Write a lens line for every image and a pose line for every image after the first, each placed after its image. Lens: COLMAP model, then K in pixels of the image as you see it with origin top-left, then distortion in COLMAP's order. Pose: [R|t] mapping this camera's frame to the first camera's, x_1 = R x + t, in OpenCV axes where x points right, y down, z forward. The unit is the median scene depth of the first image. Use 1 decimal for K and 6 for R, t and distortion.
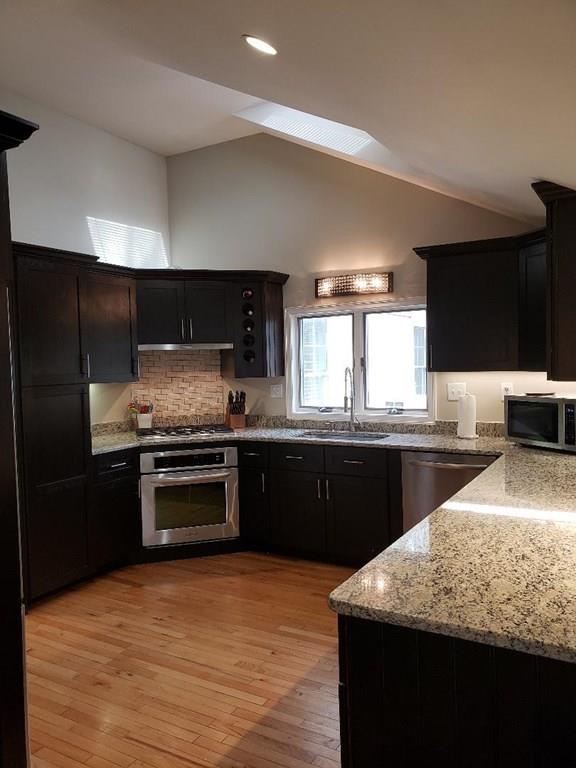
lens RADIAL K [[595.8, 0, 288.0], [0, 595.8, 384.0], [0, 0, 1]] dist [0.114781, -0.169109]
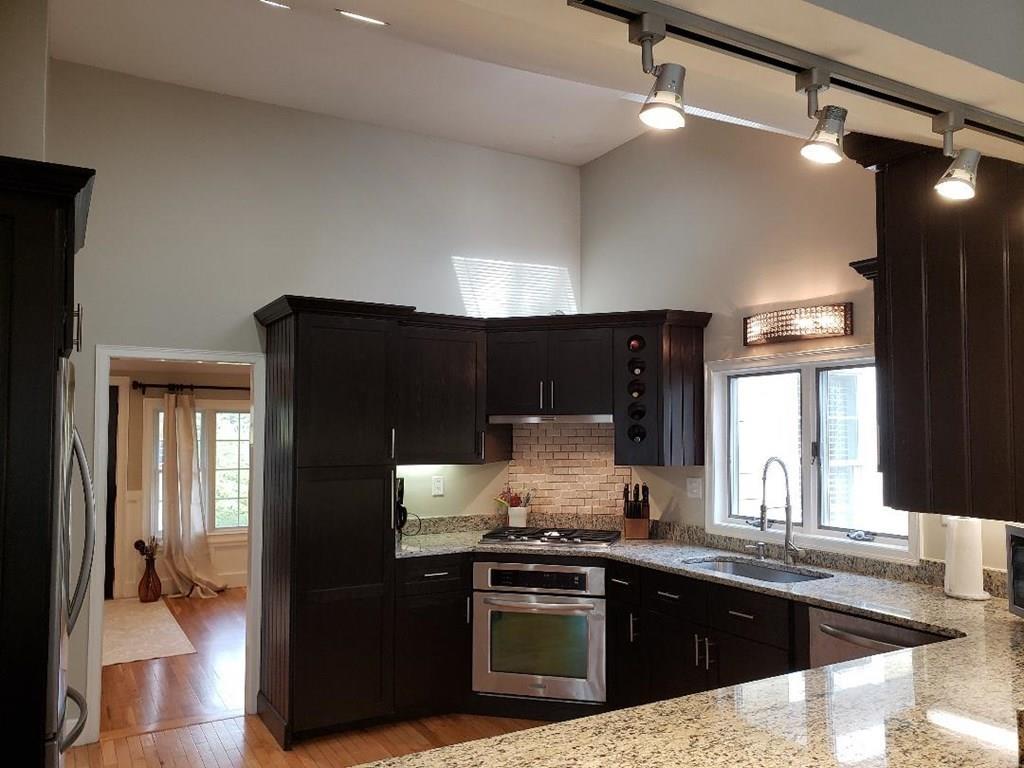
lens RADIAL K [[813.8, 0, 513.6], [0, 813.8, 389.6], [0, 0, 1]] dist [0.034496, -0.006232]
pose [[0.869251, -0.000750, -0.494370, 0.272636], [-0.041679, 0.996327, -0.074797, -0.022050], [0.492610, 0.085622, 0.866028, 0.120250]]
